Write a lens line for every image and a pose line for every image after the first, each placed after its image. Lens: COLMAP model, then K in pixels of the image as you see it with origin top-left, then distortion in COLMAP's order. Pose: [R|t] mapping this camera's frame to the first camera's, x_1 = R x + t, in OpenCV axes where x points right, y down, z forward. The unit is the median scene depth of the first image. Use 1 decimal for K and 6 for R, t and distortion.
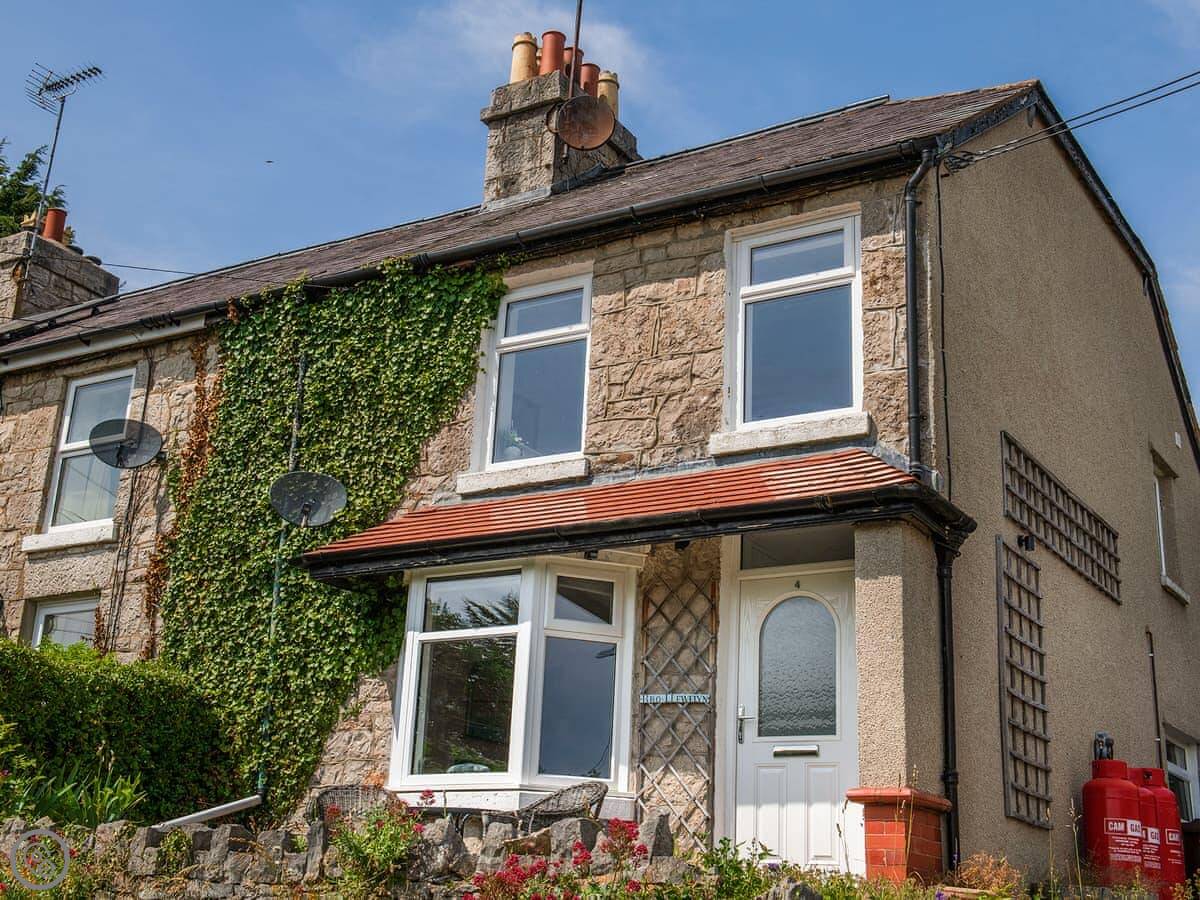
lens RADIAL K [[1365.0, 0, 600.0], [0, 1365.0, 450.0], [0, 0, 1]] dist [0.041235, -0.028575]
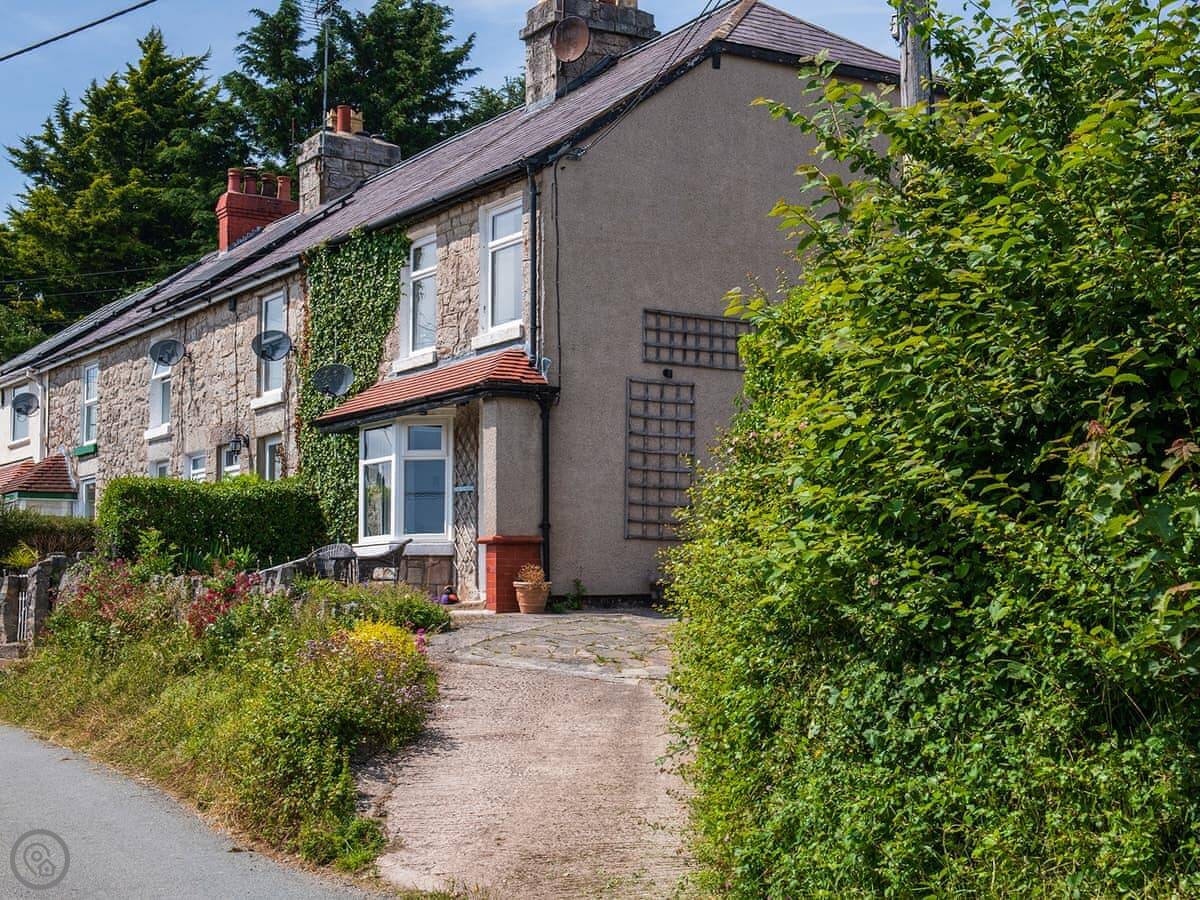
lens RADIAL K [[1365.0, 0, 600.0], [0, 1365.0, 450.0], [0, 0, 1]] dist [0.041235, -0.028575]
pose [[0.923761, -0.092591, -0.371609, 0.730706], [0.170671, 0.968180, 0.183026, -0.137979], [0.342838, -0.232495, 0.910169, -0.468466]]
